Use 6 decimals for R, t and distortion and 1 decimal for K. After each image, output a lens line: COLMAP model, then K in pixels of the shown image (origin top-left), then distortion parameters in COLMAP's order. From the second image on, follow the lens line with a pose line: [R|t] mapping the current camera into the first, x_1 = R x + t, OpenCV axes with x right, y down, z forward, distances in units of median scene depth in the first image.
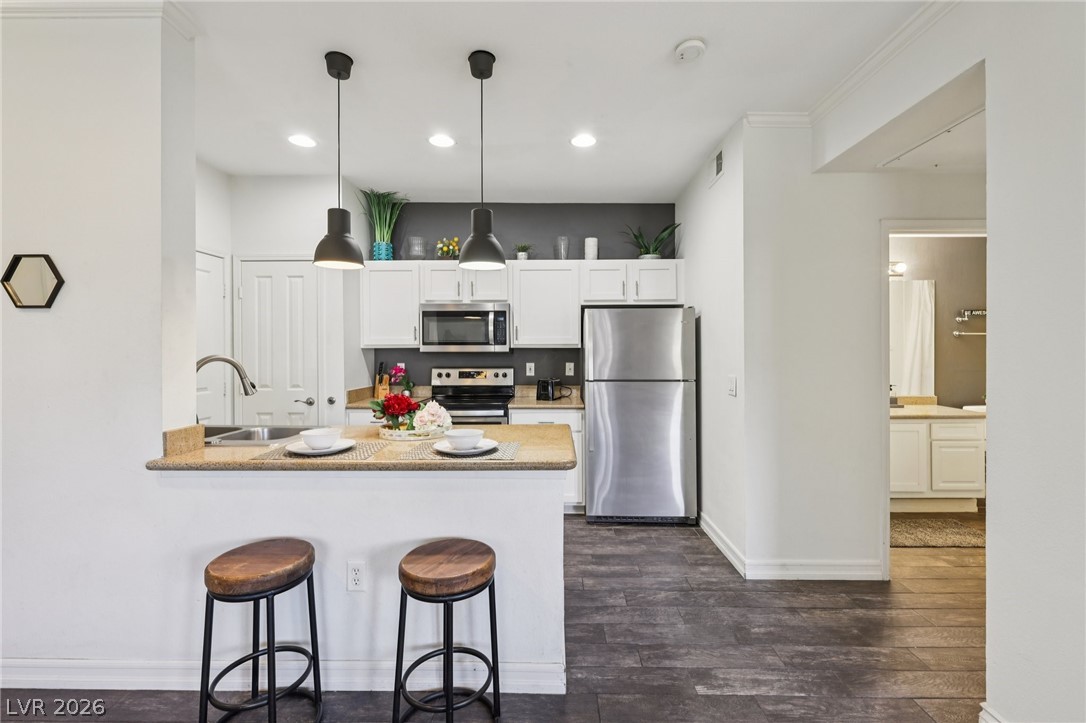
lens RADIAL K [[472.7, 0, 546.7], [0, 472.7, 349.3], [0, 0, 1]] dist [0.000865, 0.000112]
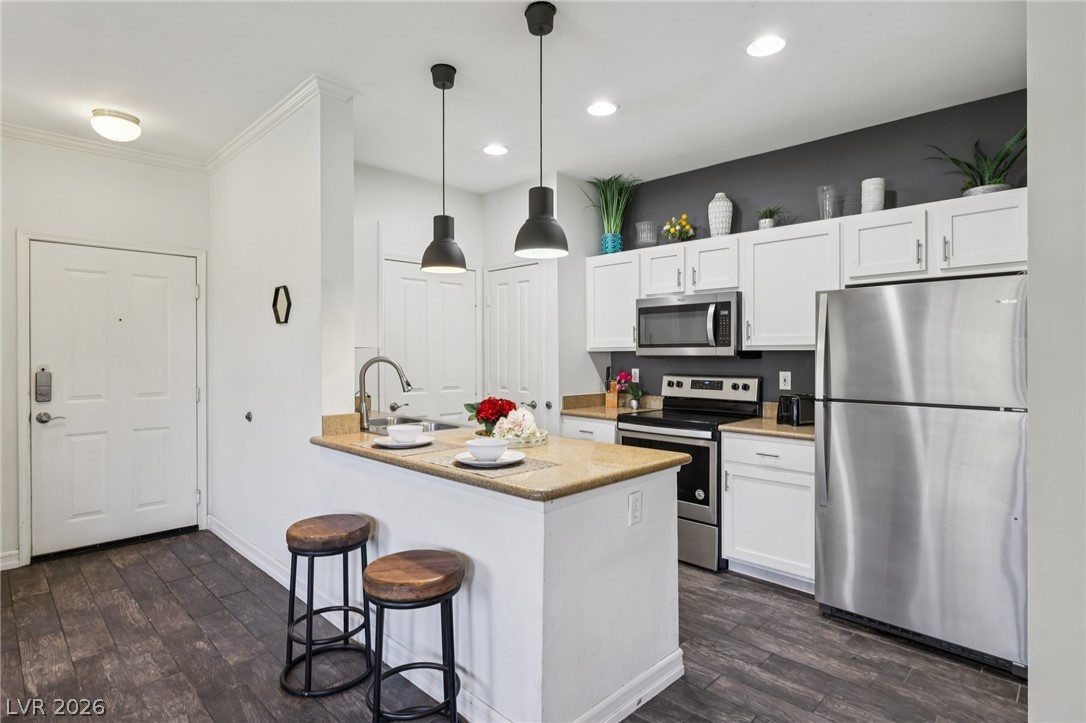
lens RADIAL K [[562.9, 0, 544.8], [0, 562.9, 358.1], [0, 0, 1]] dist [0.005033, -0.000610]
pose [[0.721673, 0.005750, -0.692210, 0.322301], [-0.000664, 0.999971, 0.007614, 0.002435], [0.692233, -0.005036, 0.721656, 0.146629]]
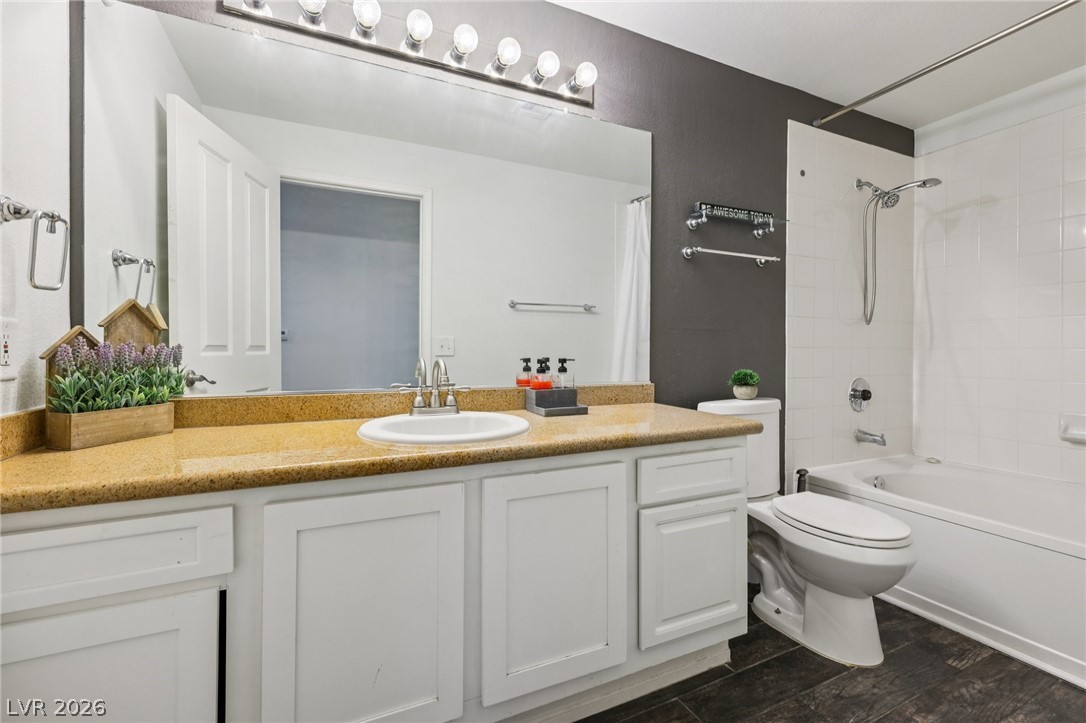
lens RADIAL K [[472.7, 0, 546.7], [0, 472.7, 349.3], [0, 0, 1]] dist [0.000865, 0.000112]
pose [[0.897033, 0.005867, 0.441924, 0.571153], [-0.005160, 0.999983, -0.002801, 0.073626], [-0.441933, 0.000232, 0.897048, 0.686439]]
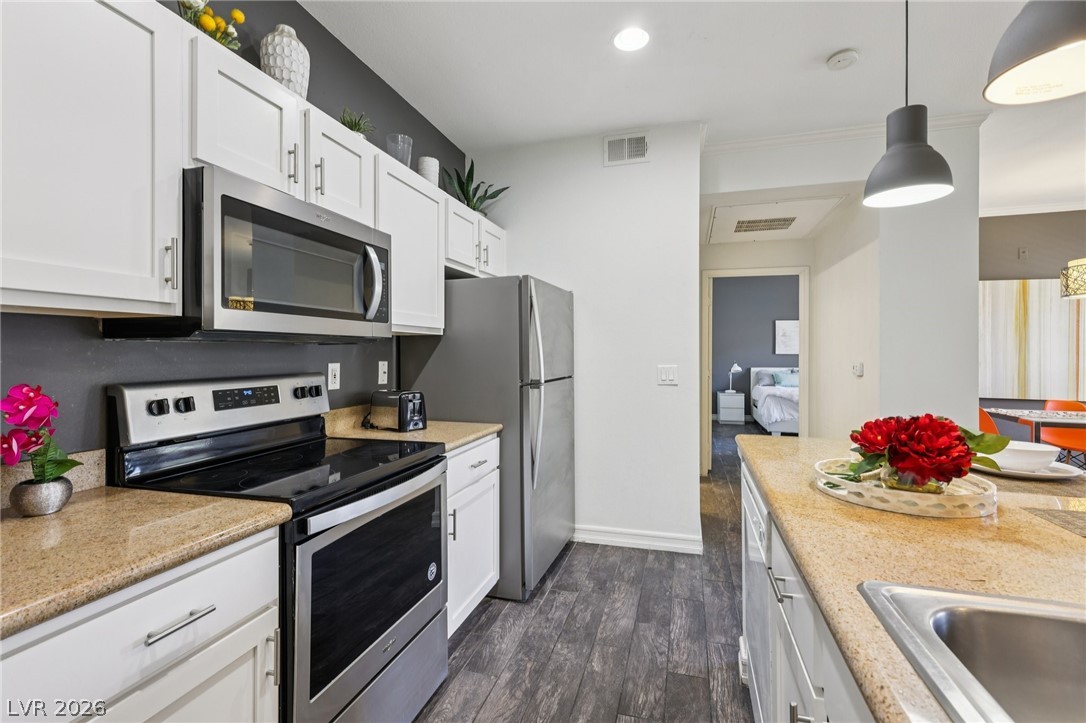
lens RADIAL K [[484.7, 0, 543.8], [0, 484.7, 351.5], [0, 0, 1]] dist [0.002636, 0.000193]
pose [[0.271644, 0.003244, 0.962392, -0.505577], [0.001555, 0.999992, -0.003810, 0.020789], [-0.962397, 0.002532, 0.271636, 0.721557]]
